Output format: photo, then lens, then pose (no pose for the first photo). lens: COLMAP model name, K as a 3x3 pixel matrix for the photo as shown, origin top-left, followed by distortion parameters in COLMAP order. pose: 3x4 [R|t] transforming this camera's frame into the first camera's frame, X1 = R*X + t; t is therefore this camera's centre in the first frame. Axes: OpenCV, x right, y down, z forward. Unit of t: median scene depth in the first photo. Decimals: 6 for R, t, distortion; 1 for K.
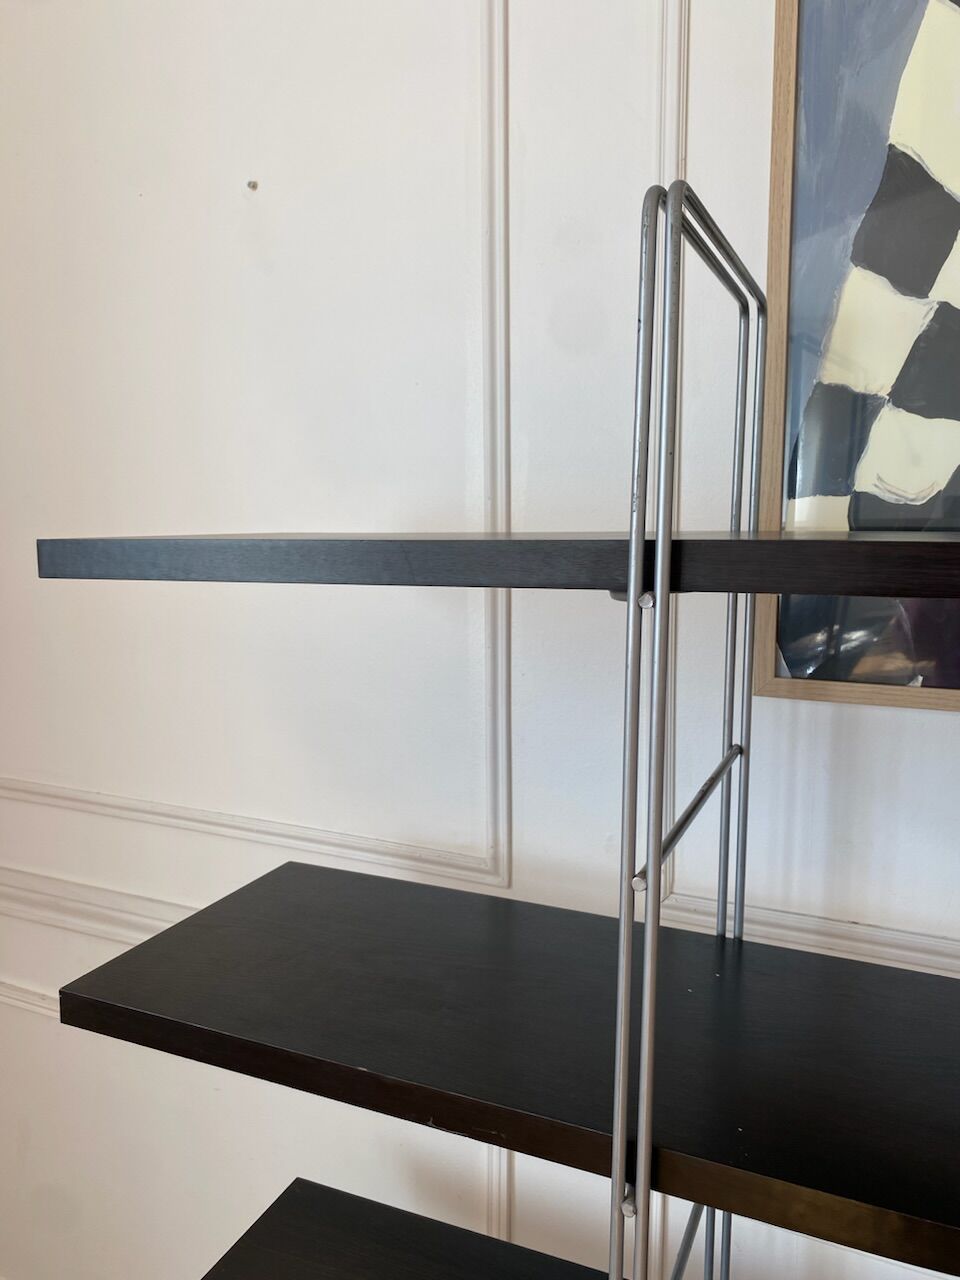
lens RADIAL K [[990.8, 0, 465.4], [0, 990.8, 635.9], [0, 0, 1]] dist [0.024913, -0.022920]
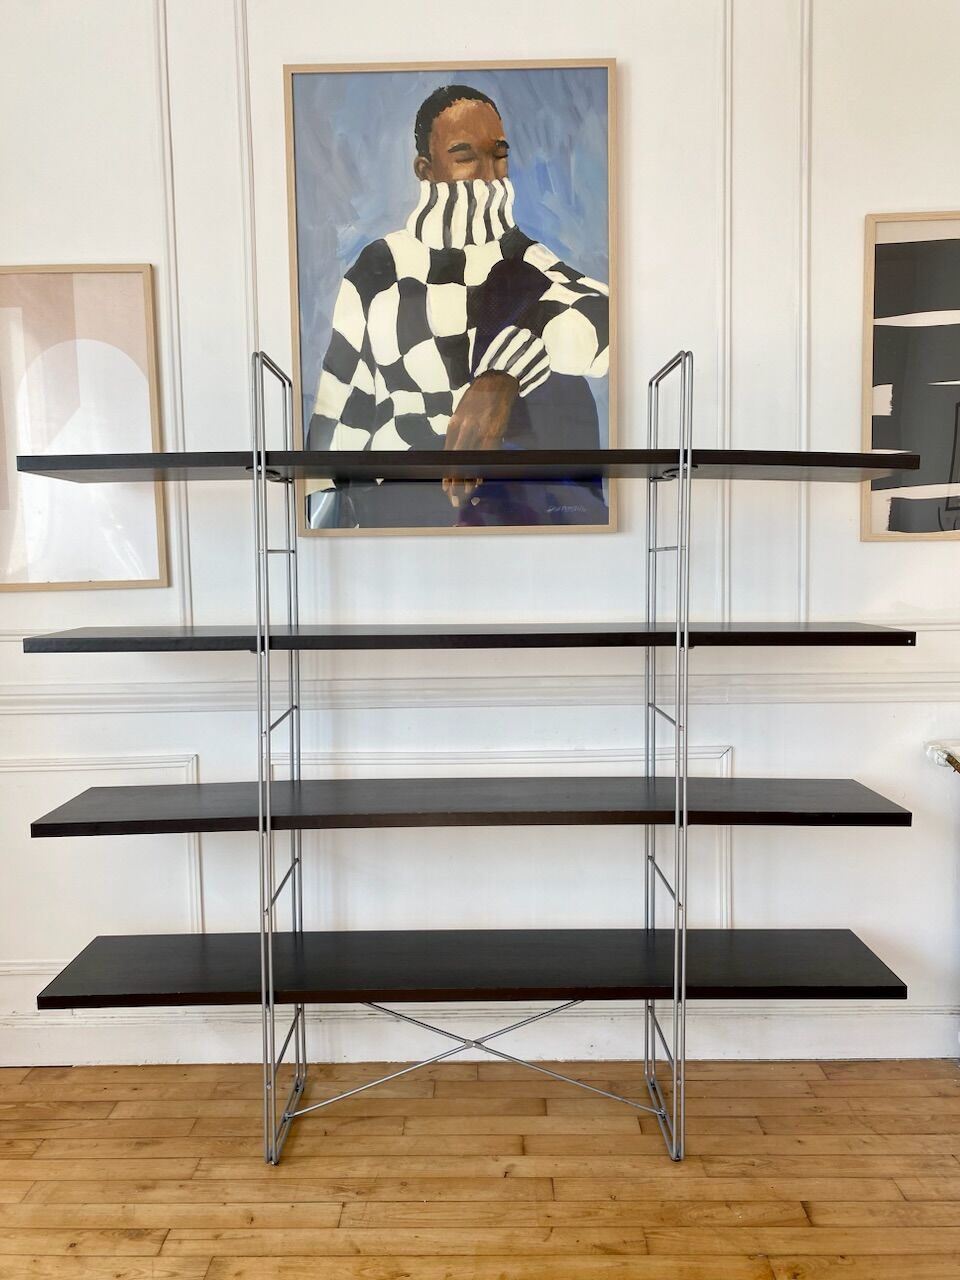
lens RADIAL K [[990.8, 0, 486.6], [0, 990.8, 620.4], [0, 0, 1]] dist [0.024913, -0.022920]
pose [[0.902381, -0.039851, 0.429092, -0.403761], [0.066748, 0.996624, -0.047812, 0.472213], [-0.425738, 0.071786, 0.901994, -1.608088]]
